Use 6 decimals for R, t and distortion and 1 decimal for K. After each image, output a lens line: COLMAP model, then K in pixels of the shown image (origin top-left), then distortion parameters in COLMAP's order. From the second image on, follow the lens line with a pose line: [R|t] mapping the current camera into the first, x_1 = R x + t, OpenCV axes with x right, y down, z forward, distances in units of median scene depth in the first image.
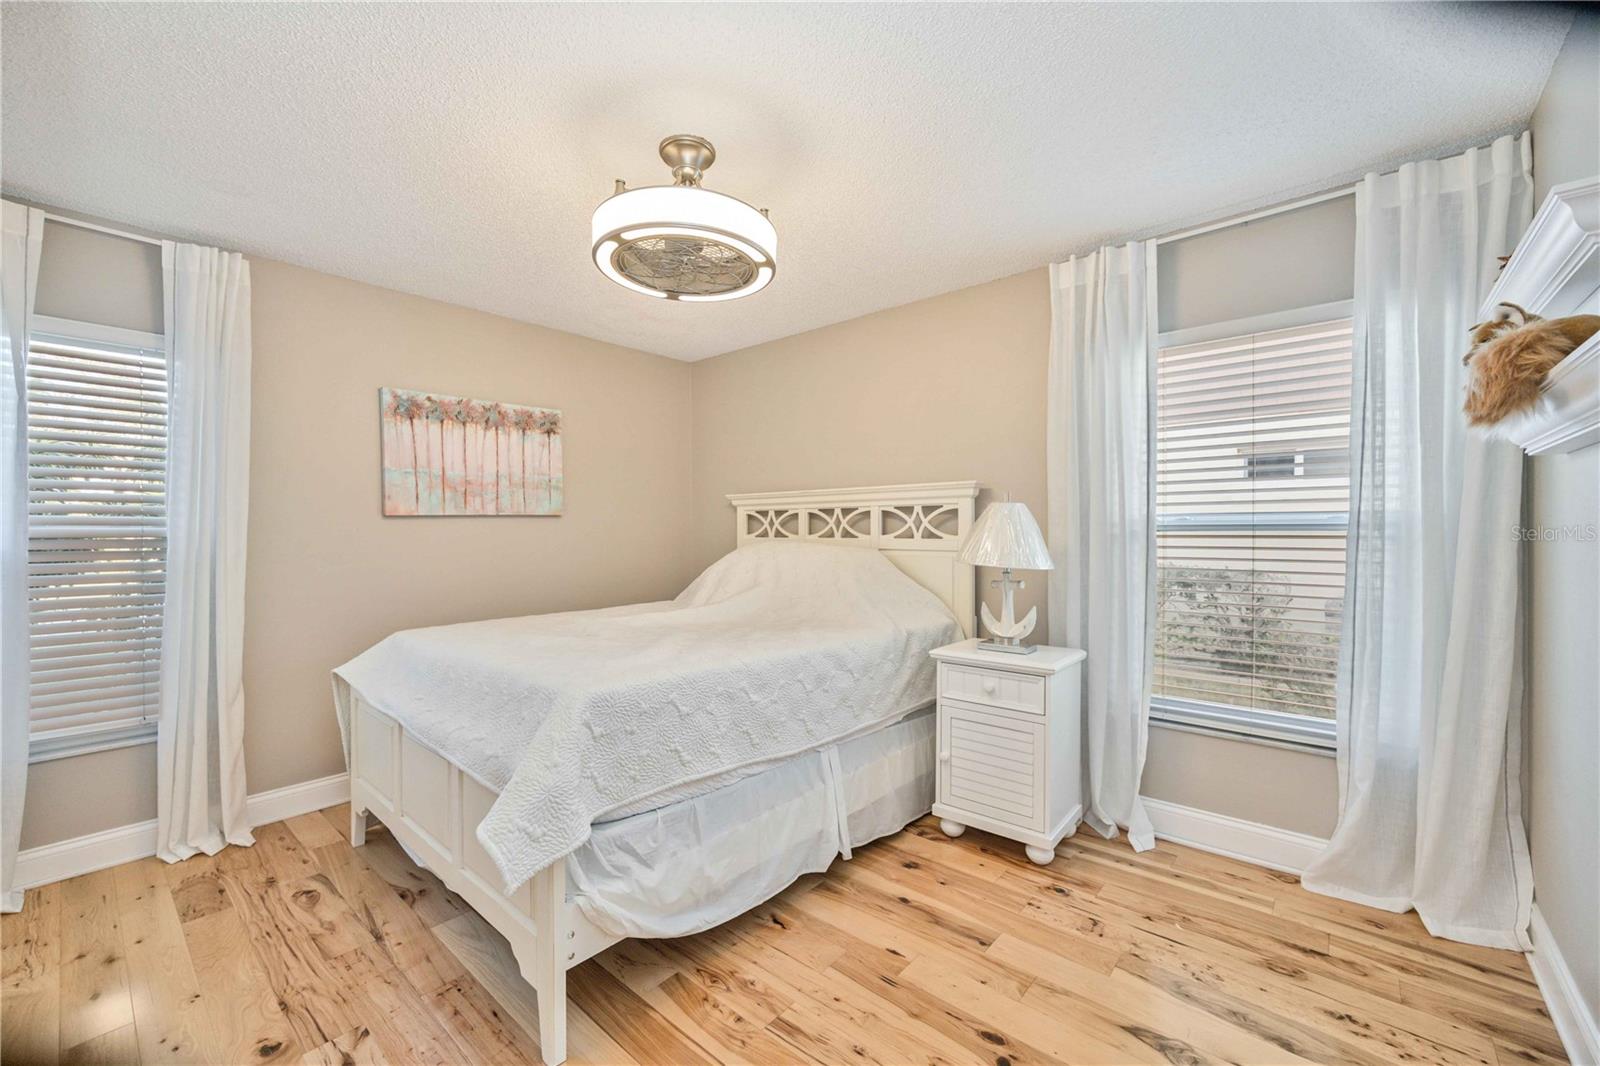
lens RADIAL K [[641.2, 0, 797.5], [0, 641.2, 534.2], [0, 0, 1]] dist [-0.009962, 0.002304]
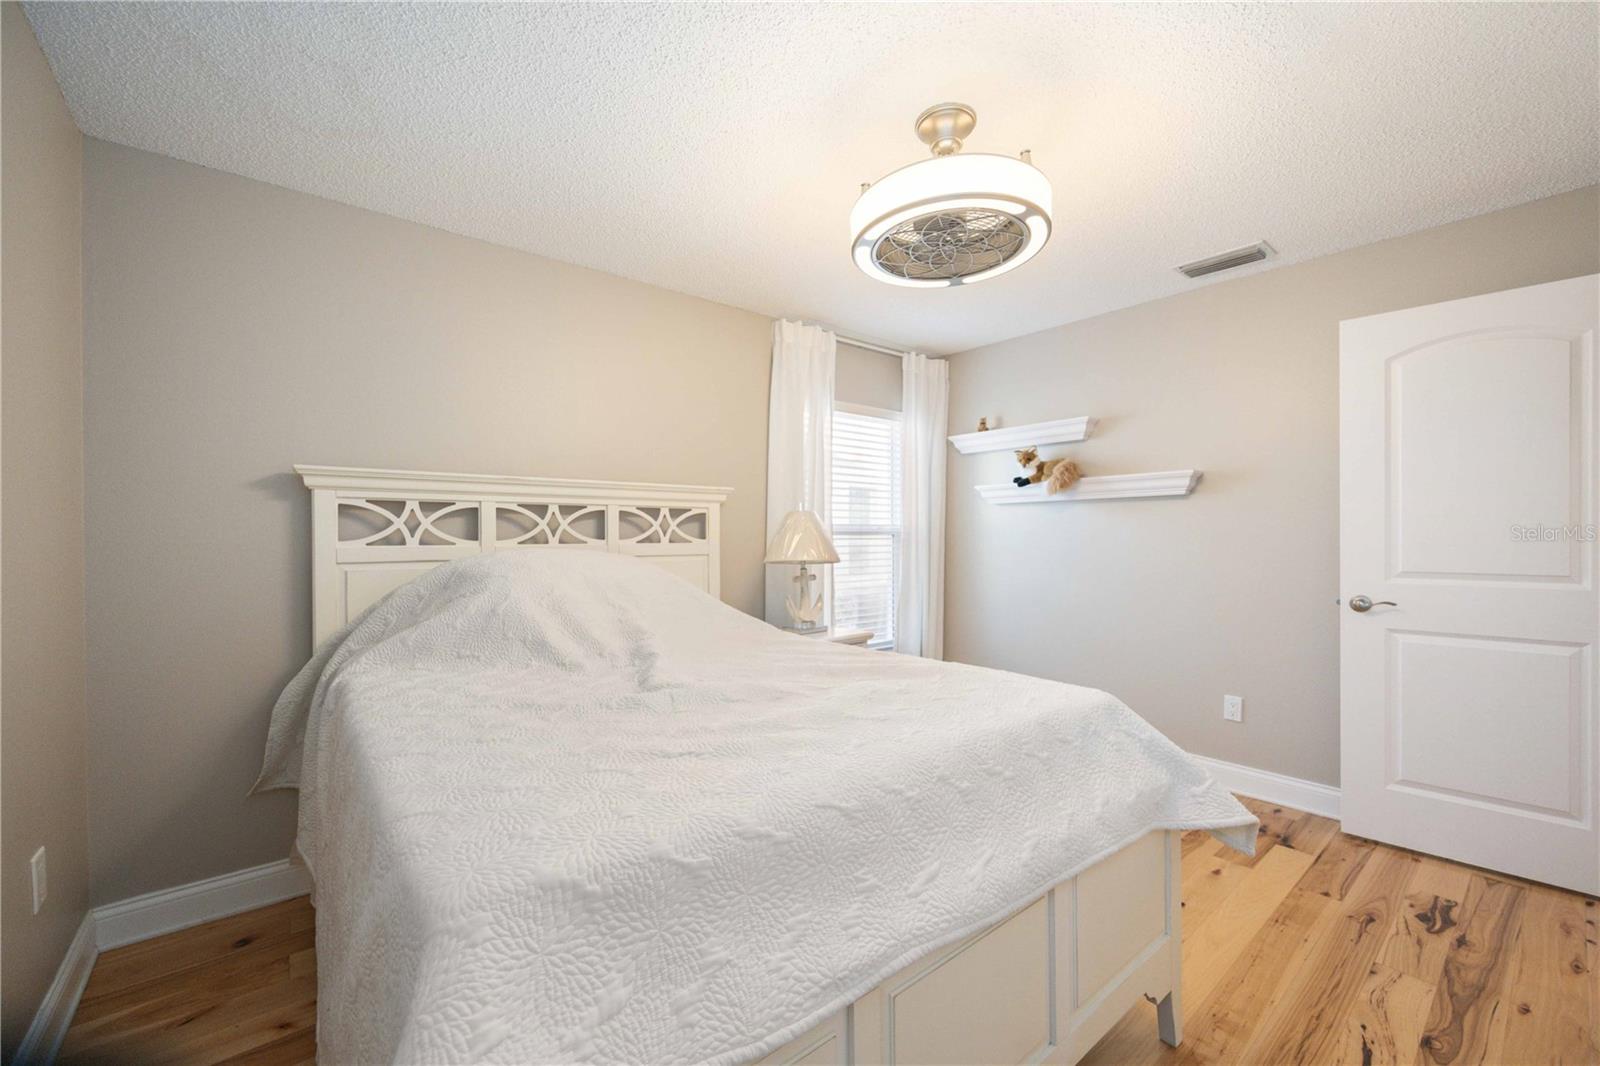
lens RADIAL K [[641.2, 0, 792.7], [0, 641.2, 534.2], [0, 0, 1]] dist [-0.009962, 0.002304]
pose [[0.154955, 0.001806, 0.987920, -0.694552], [0.005117, 0.999983, -0.002631, -0.003159], [-0.987908, 0.005463, 0.154944, 0.676181]]
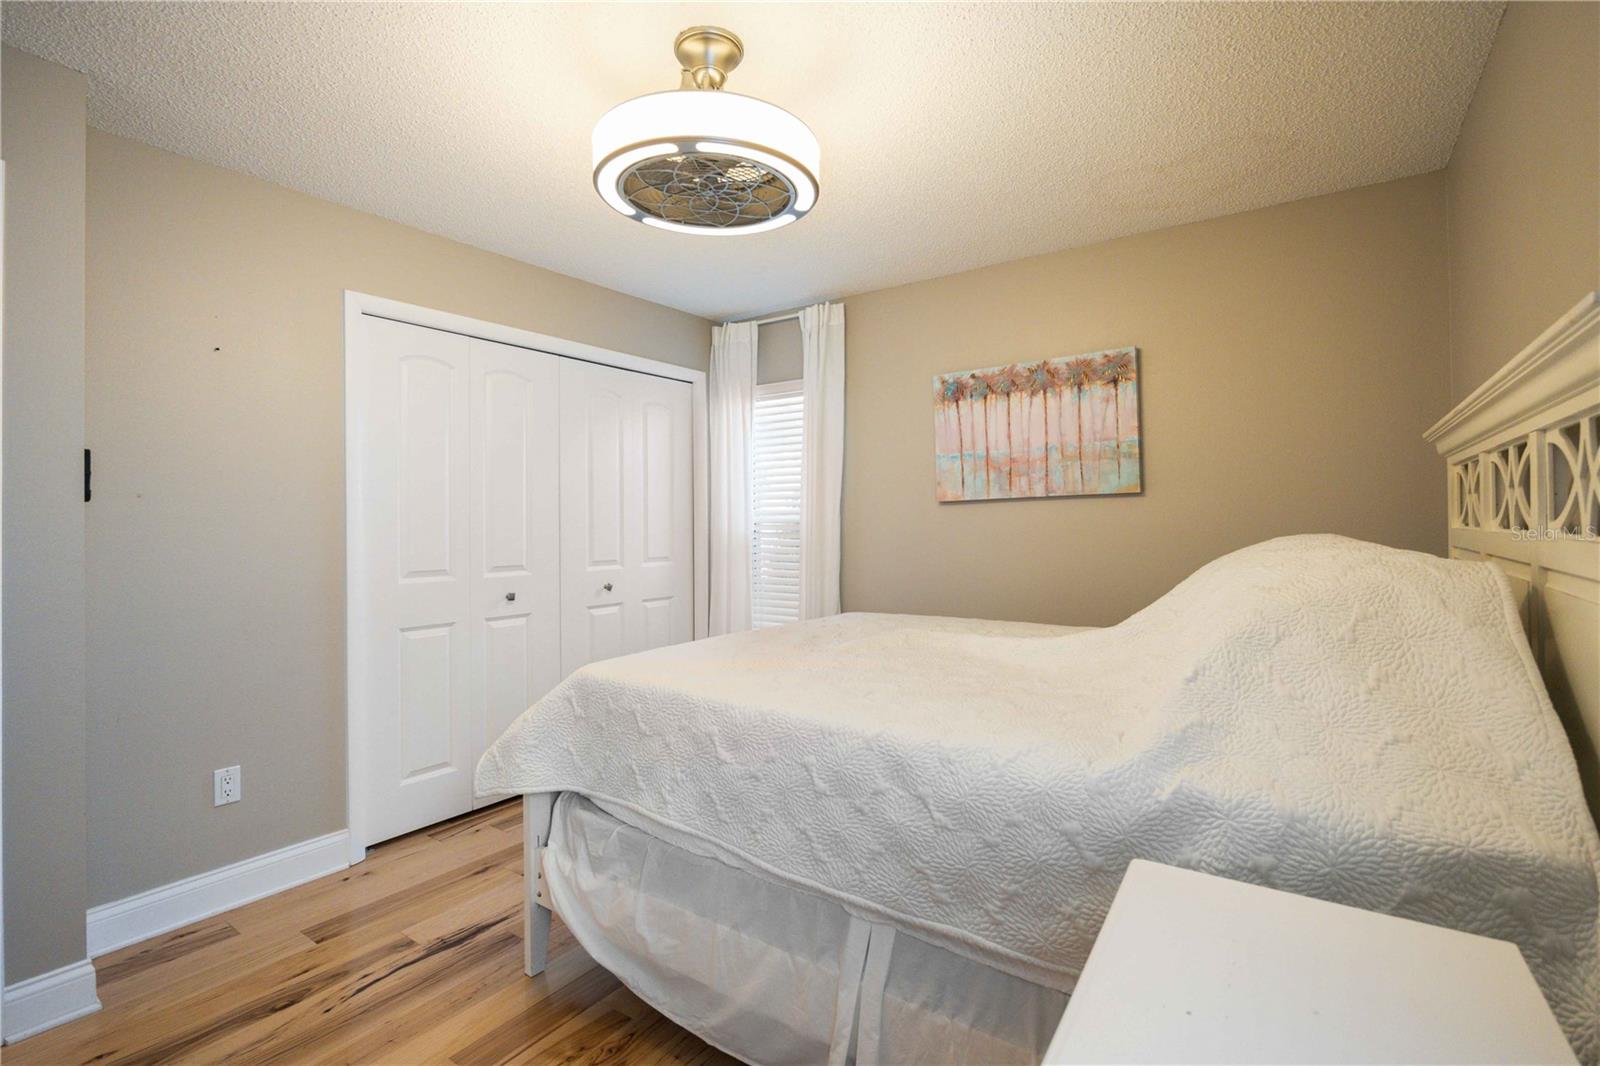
lens RADIAL K [[739.5, 0, 807.4], [0, 739.5, 521.7], [0, 0, 1]] dist [-0.002593, -0.000211]
pose [[0.105276, 0.002836, -0.994439, 0.477723], [0.006544, 0.999972, 0.003545, -0.003034], [0.994421, -0.006881, 0.105255, 0.638345]]
